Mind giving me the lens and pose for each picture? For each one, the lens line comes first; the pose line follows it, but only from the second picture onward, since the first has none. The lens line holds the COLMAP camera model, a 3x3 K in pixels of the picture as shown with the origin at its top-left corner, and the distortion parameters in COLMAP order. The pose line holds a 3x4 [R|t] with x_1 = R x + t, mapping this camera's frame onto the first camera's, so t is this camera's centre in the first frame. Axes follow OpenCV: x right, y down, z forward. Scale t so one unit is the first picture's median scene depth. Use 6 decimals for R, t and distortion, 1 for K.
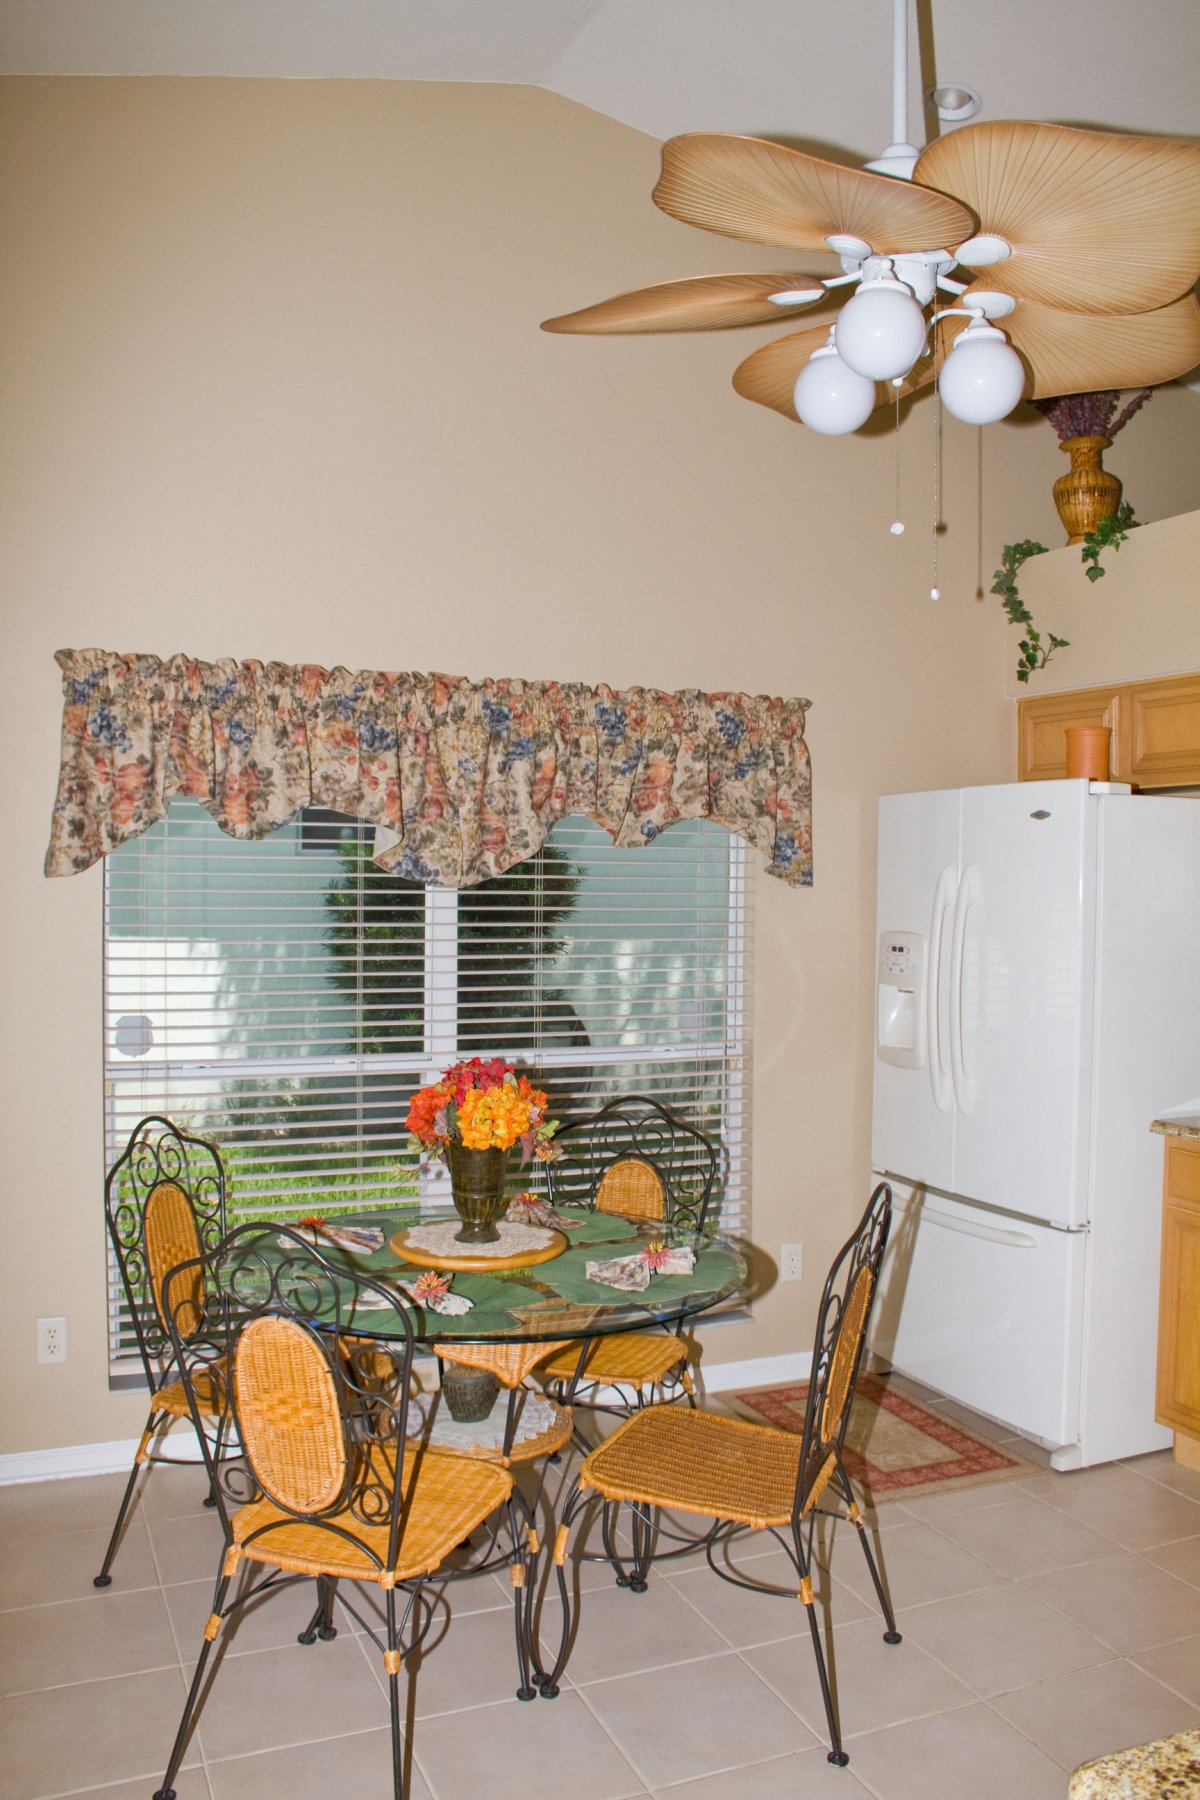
lens RADIAL K [[1480.3, 0, 600.0], [0, 1480.3, 900.0], [0, 0, 1]] dist [-0.156137, 0.113193]
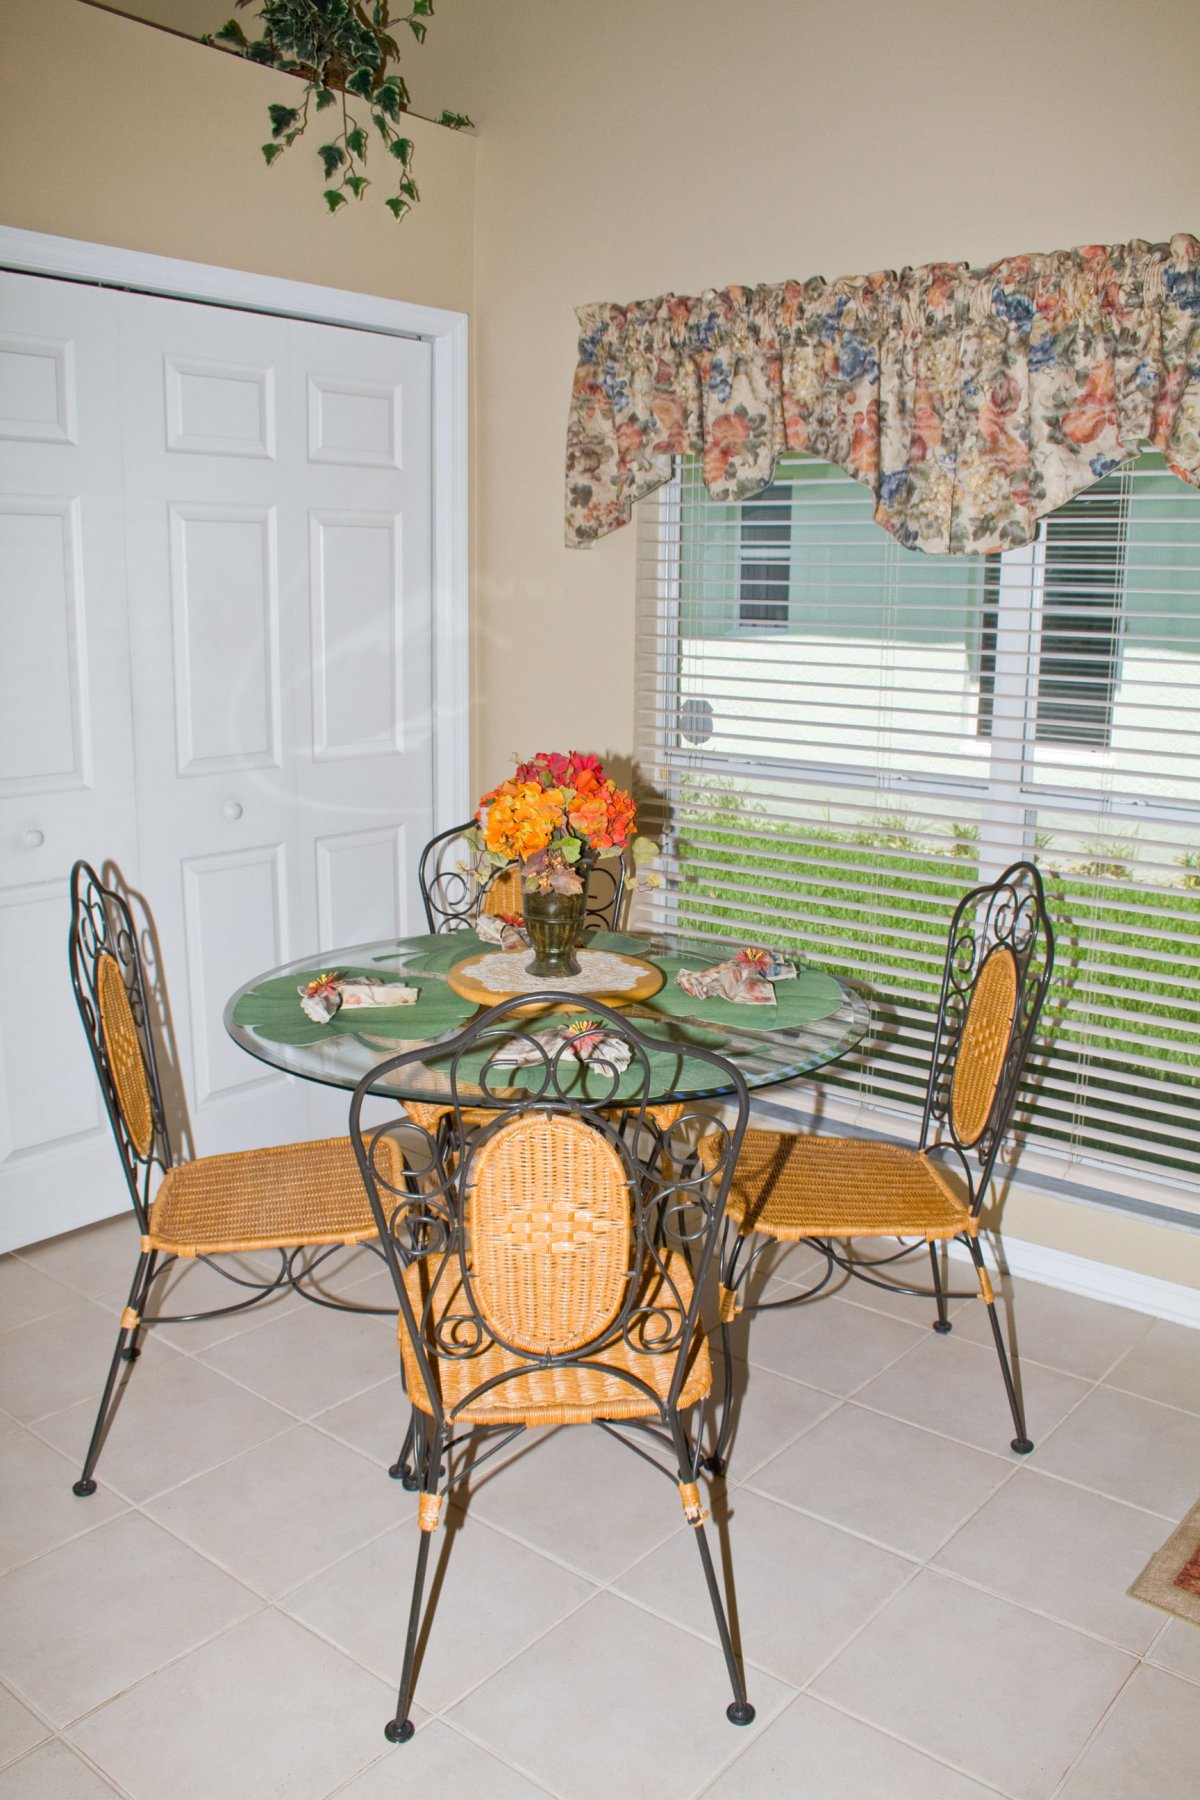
lens RADIAL K [[1480.3, 0, 600.0], [0, 1480.3, 900.0], [0, 0, 1]] dist [-0.156137, 0.113193]
pose [[0.461076, 0.181384, -0.868625, 0.472174], [-0.017737, 0.980574, 0.195346, 0.020374], [0.887183, -0.074662, 0.455336, 0.481126]]
